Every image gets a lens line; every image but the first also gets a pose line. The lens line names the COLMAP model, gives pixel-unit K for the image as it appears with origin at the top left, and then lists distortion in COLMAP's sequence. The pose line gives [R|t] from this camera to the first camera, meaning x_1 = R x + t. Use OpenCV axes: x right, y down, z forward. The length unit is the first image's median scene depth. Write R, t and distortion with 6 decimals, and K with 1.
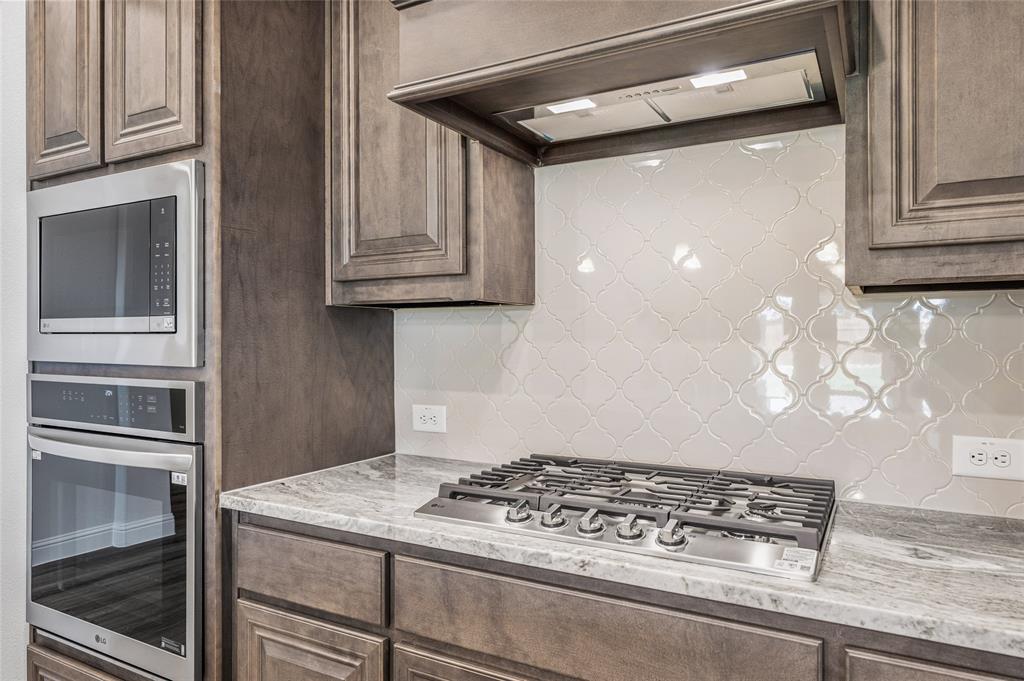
lens RADIAL K [[684.1, 0, 512.0], [0, 684.1, 340.5], [0, 0, 1]] dist [-0.000736, -0.000355]
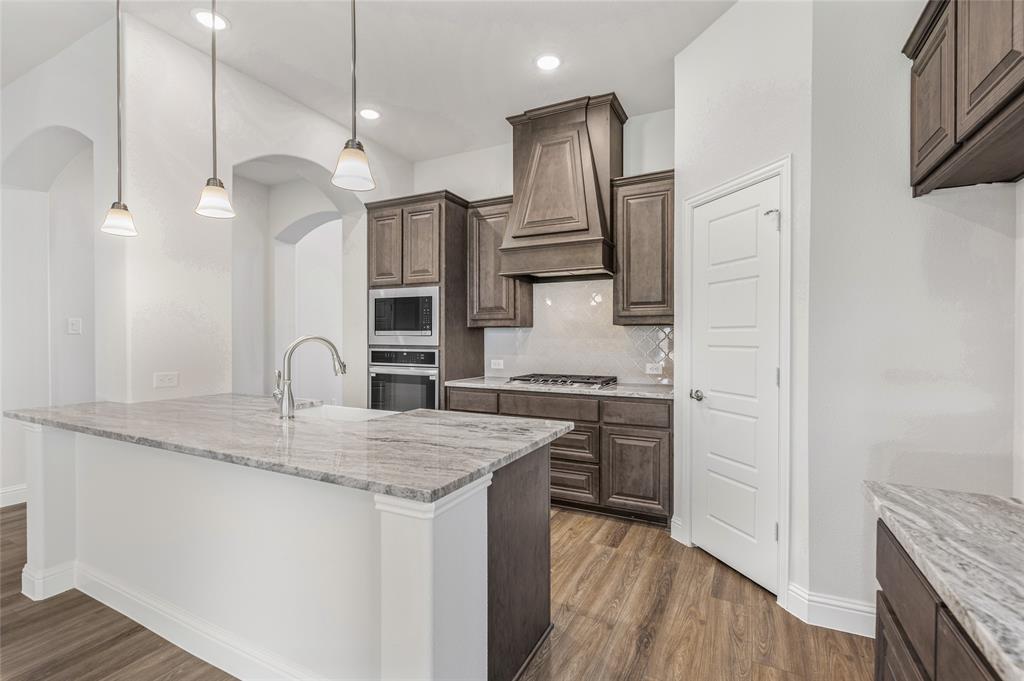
lens RADIAL K [[468.3, 0, 512.0], [0, 468.3, 340.5], [0, 0, 1]] dist [0.024629, -0.000045]
pose [[0.999400, 0.002554, 0.034544, -0.157706], [-0.002610, 0.999995, 0.001572, 0.007416], [-0.034539, -0.001662, 0.999402, -1.313326]]
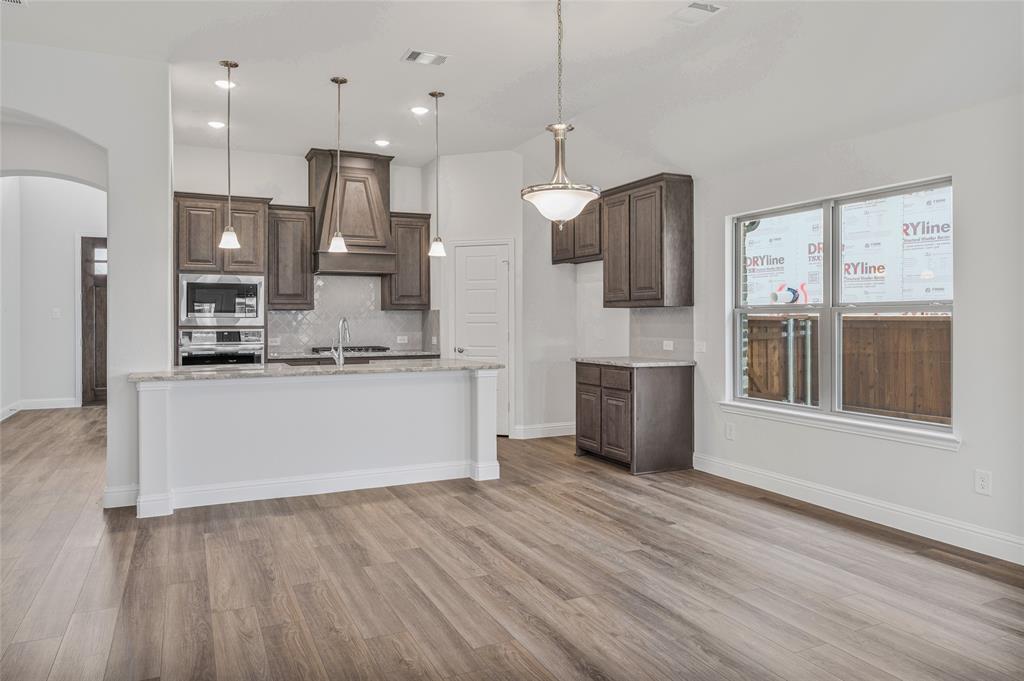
lens RADIAL K [[684.1, 0, 512.0], [0, 684.1, 340.5], [0, 0, 1]] dist [-0.000736, -0.000355]
pose [[0.580820, -0.025572, 0.813630, -2.804402], [0.005044, 0.999600, 0.027816, 0.018988], [-0.814016, -0.012052, 0.580717, -2.502391]]
